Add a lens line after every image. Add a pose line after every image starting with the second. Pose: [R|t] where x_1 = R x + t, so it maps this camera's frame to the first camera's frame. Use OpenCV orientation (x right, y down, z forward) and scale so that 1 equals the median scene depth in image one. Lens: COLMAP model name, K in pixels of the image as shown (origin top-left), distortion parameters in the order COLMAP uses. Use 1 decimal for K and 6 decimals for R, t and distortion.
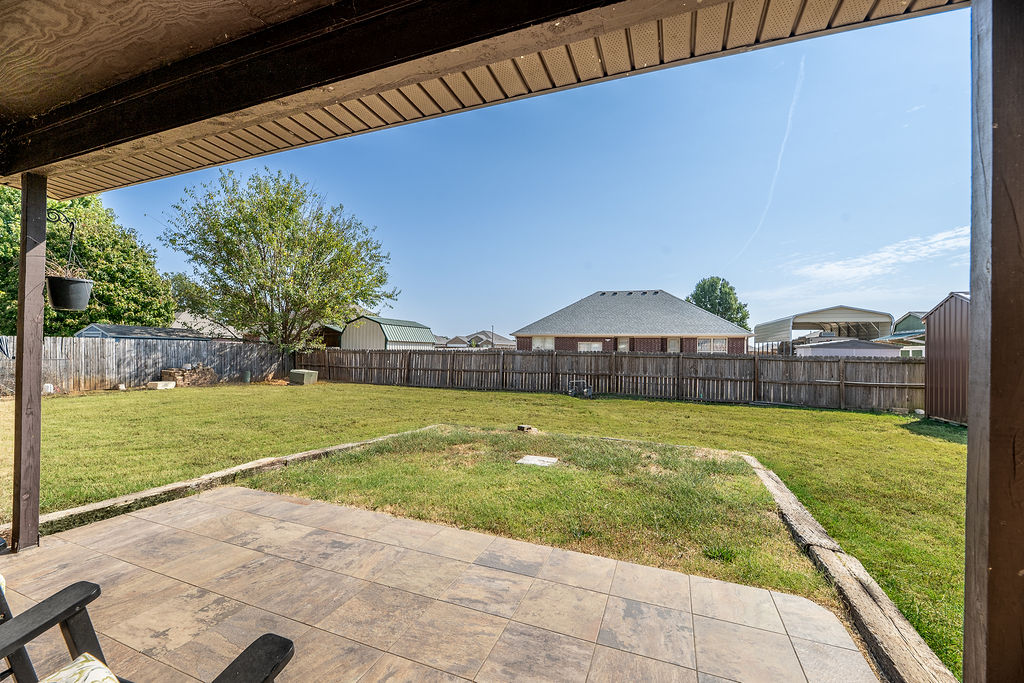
lens RADIAL K [[415.1, 0, 506.9], [0, 415.1, 342.4], [0, 0, 1]] dist [-0.001549, -0.000865]
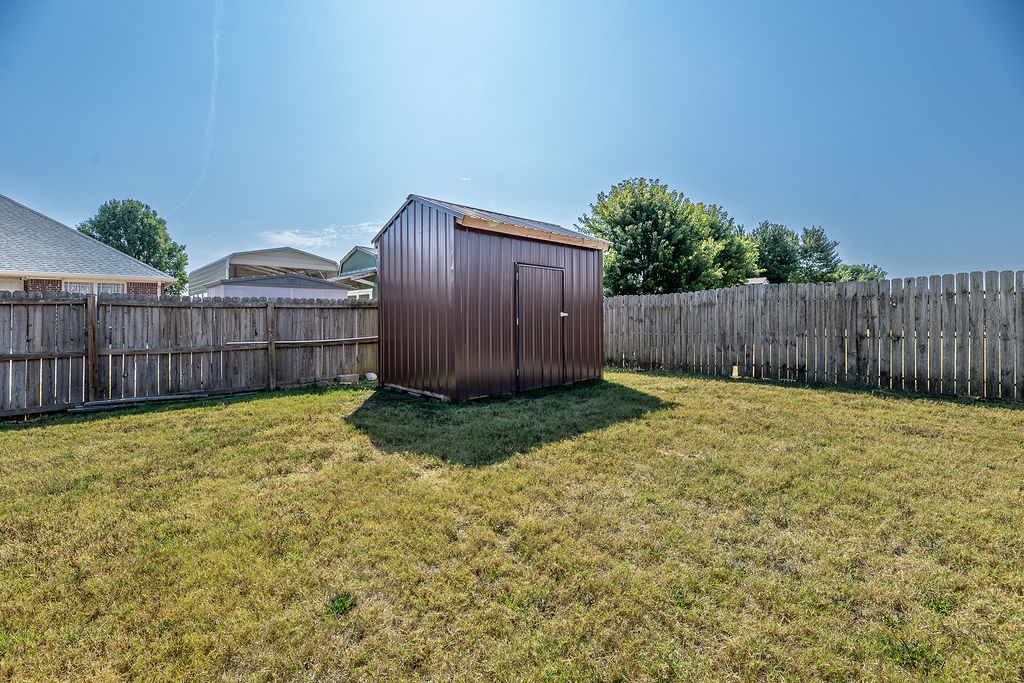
lens RADIAL K [[423.6, 0, 508.1], [0, 423.6, 347.4], [0, 0, 1]] dist [-0.003043, -0.000504]
pose [[0.434560, -0.082754, 0.896833, 0.404951], [-0.004418, 0.995562, 0.094005, 0.043935], [-0.900632, -0.044813, 0.432266, 0.428384]]
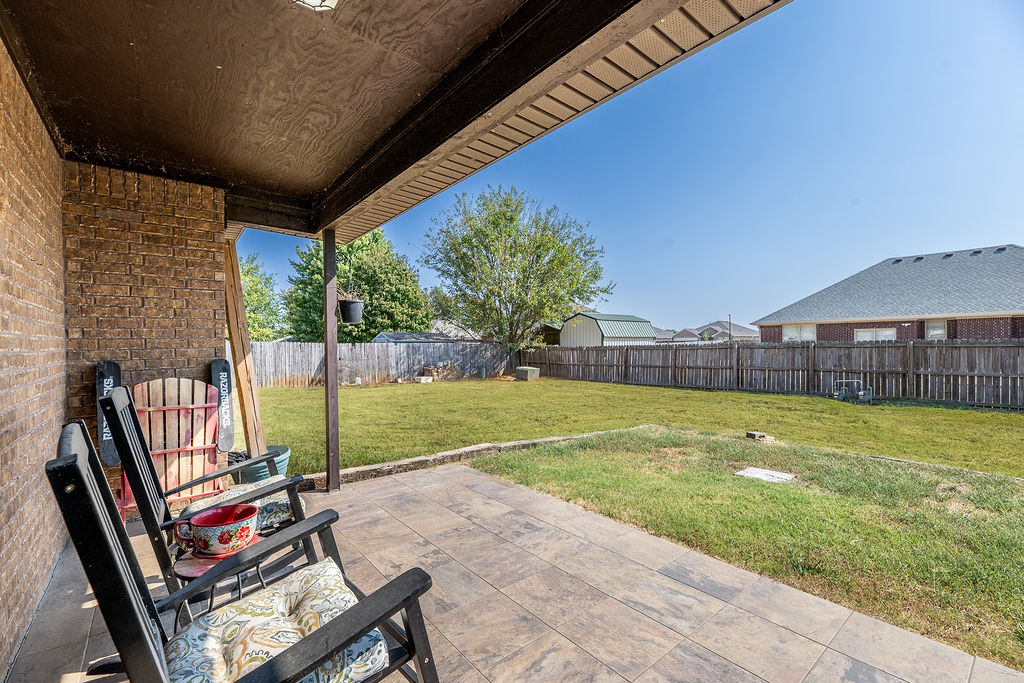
lens RADIAL K [[433.8, 0, 504.8], [0, 433.8, 346.2], [0, 0, 1]] dist [0.000814, -0.000752]
pose [[0.868455, -0.026138, -0.495079, 0.021180], [0.035328, 0.999333, 0.009211, 0.000542], [0.494508, -0.025489, 0.868799, -0.001629]]
